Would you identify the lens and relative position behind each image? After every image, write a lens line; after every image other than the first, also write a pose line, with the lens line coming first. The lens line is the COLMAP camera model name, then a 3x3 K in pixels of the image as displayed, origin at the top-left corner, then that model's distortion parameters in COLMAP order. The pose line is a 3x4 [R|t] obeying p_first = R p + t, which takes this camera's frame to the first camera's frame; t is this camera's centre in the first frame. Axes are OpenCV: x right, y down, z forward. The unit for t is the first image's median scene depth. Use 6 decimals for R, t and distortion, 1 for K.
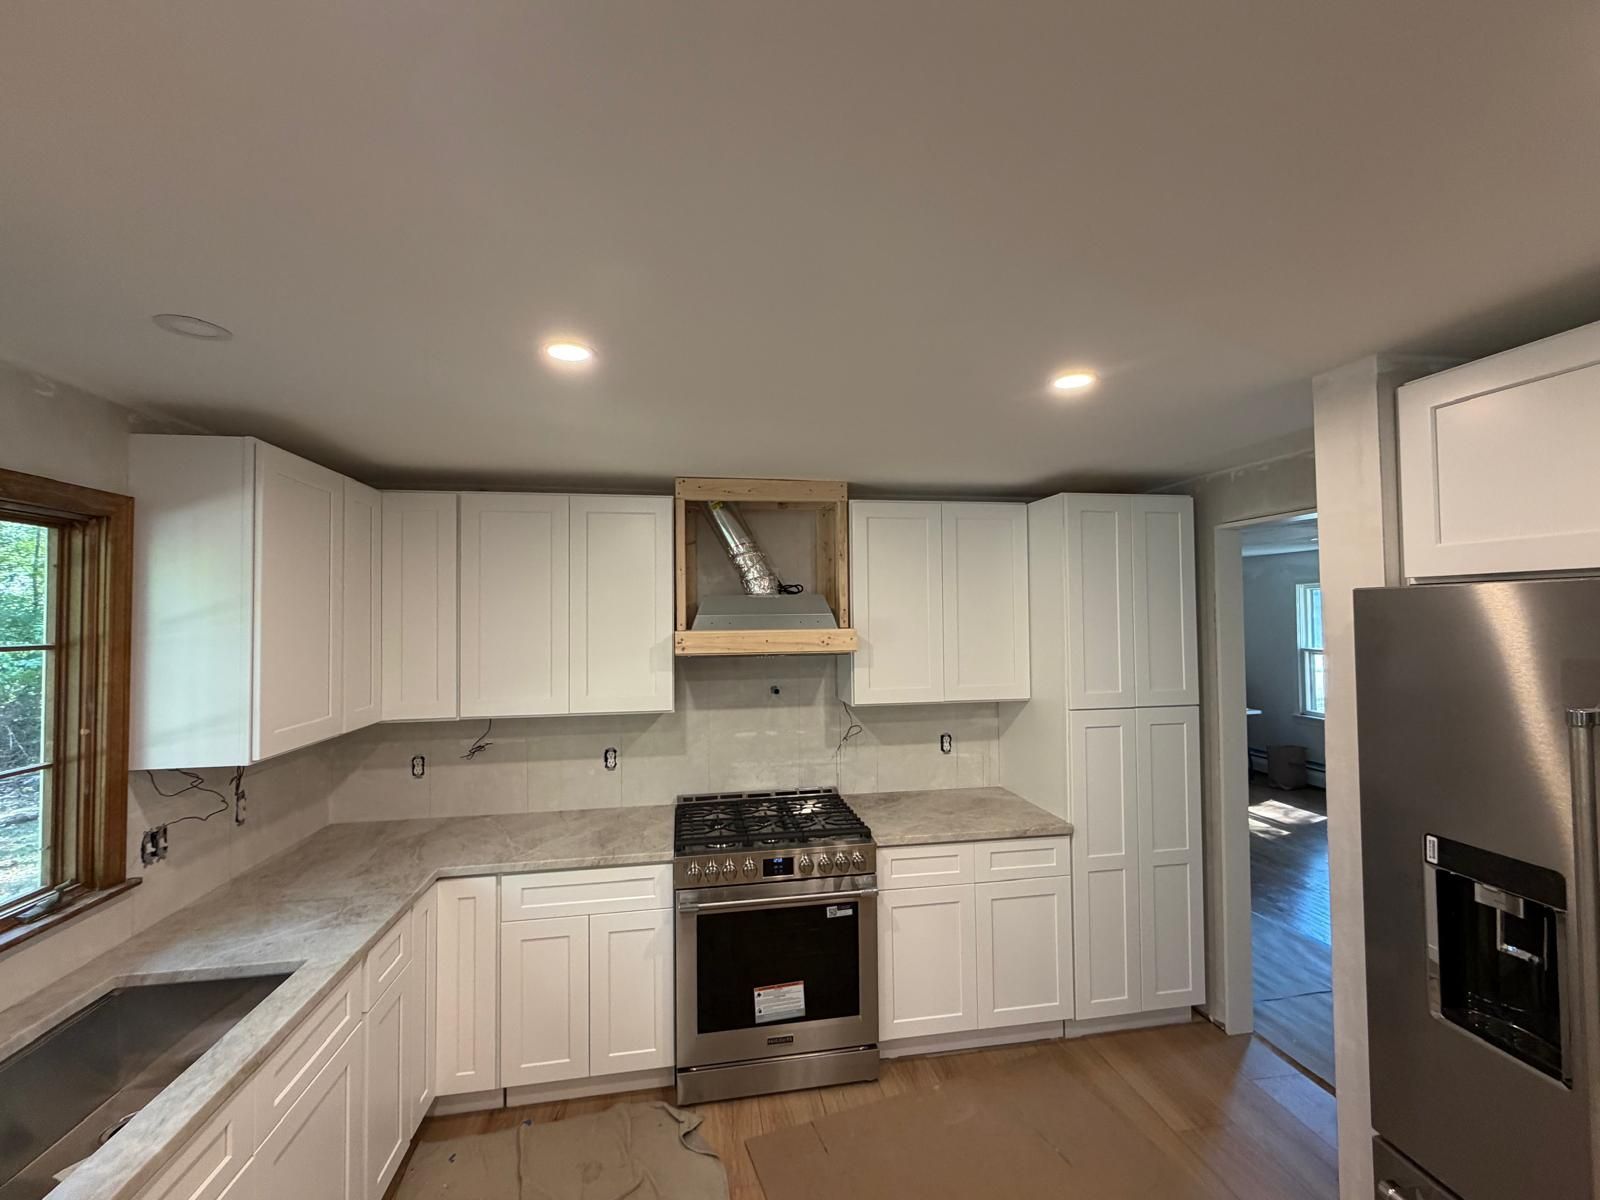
lens RADIAL K [[659.3, 0, 796.4], [0, 659.3, 599.9], [0, 0, 1]] dist [-0.001480, 0.000393]
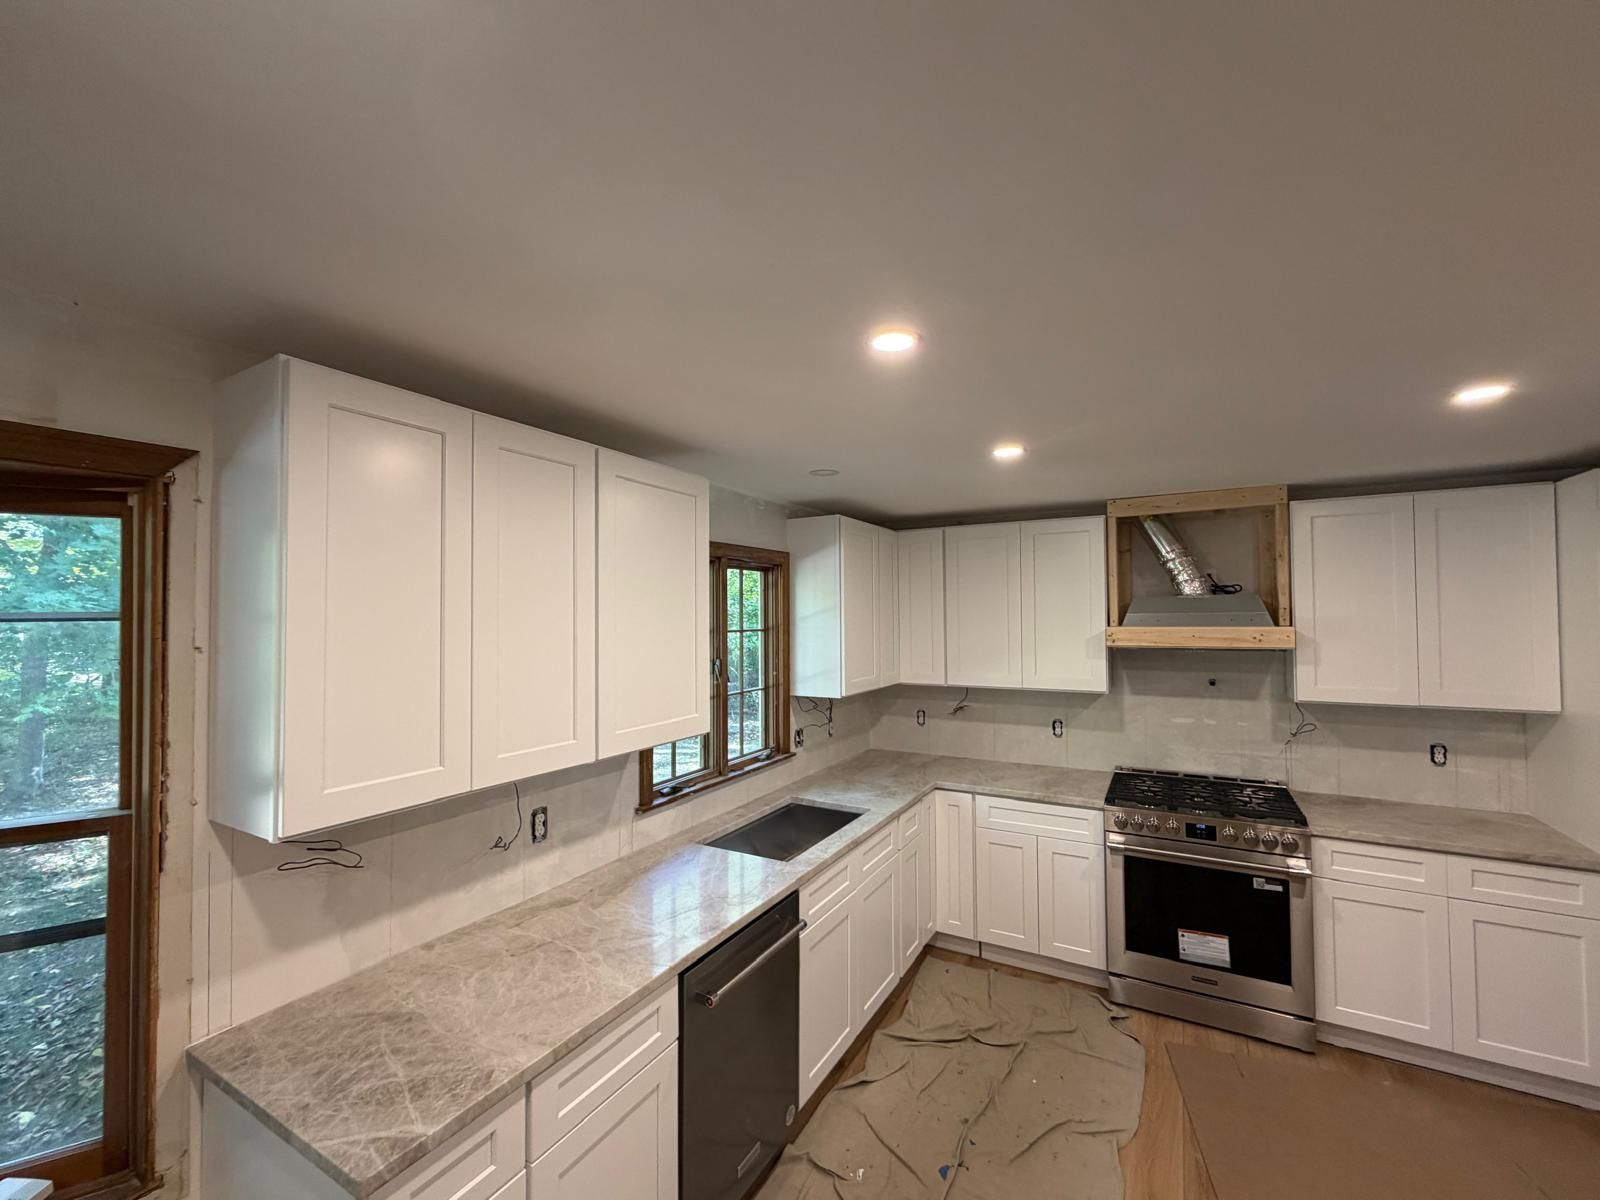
lens RADIAL K [[659.3, 0, 798.8], [0, 659.3, 601.4], [0, 0, 1]] dist [-0.001480, 0.000393]
pose [[0.773143, -0.010444, -0.634145, 0.160383], [0.017478, 0.999836, 0.004842, -0.016710], [0.633990, -0.014827, 0.773199, -0.329293]]
